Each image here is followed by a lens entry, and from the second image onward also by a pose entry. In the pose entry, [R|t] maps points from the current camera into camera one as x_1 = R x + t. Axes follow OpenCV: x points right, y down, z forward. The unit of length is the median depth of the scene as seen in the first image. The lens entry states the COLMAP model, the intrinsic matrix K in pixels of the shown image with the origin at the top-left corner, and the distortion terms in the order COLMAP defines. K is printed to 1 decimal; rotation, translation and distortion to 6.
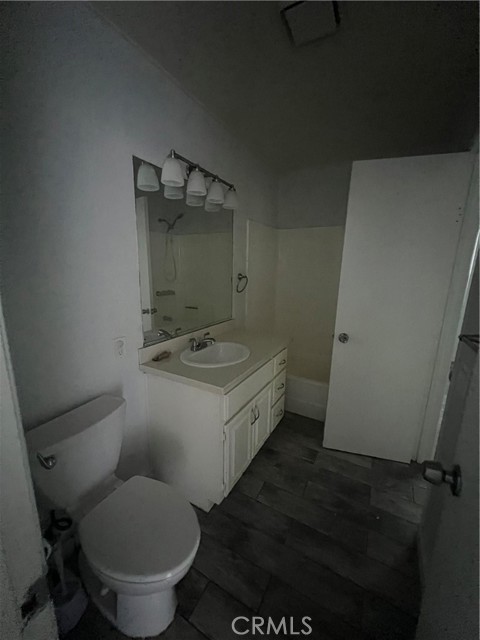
lens RADIAL K [[256.0, 0, 238.9], [0, 256.0, 320.9], [0, 0, 1]] dist [-0.000676, 0.000596]
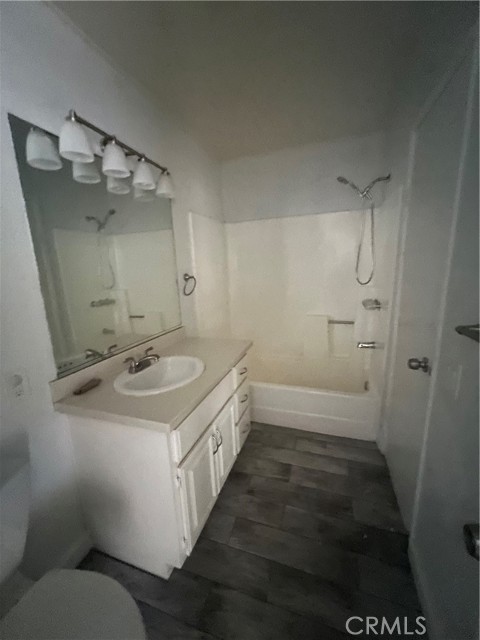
lens RADIAL K [[256.0, 0, 238.9], [0, 256.0, 320.9], [0, 0, 1]] dist [-0.000676, 0.000596]
pose [[0.982277, -0.091271, 0.163711, 0.031685], [0.092317, 0.995729, 0.001224, -0.014239], [-0.163123, 0.013911, 0.986508, 0.160313]]
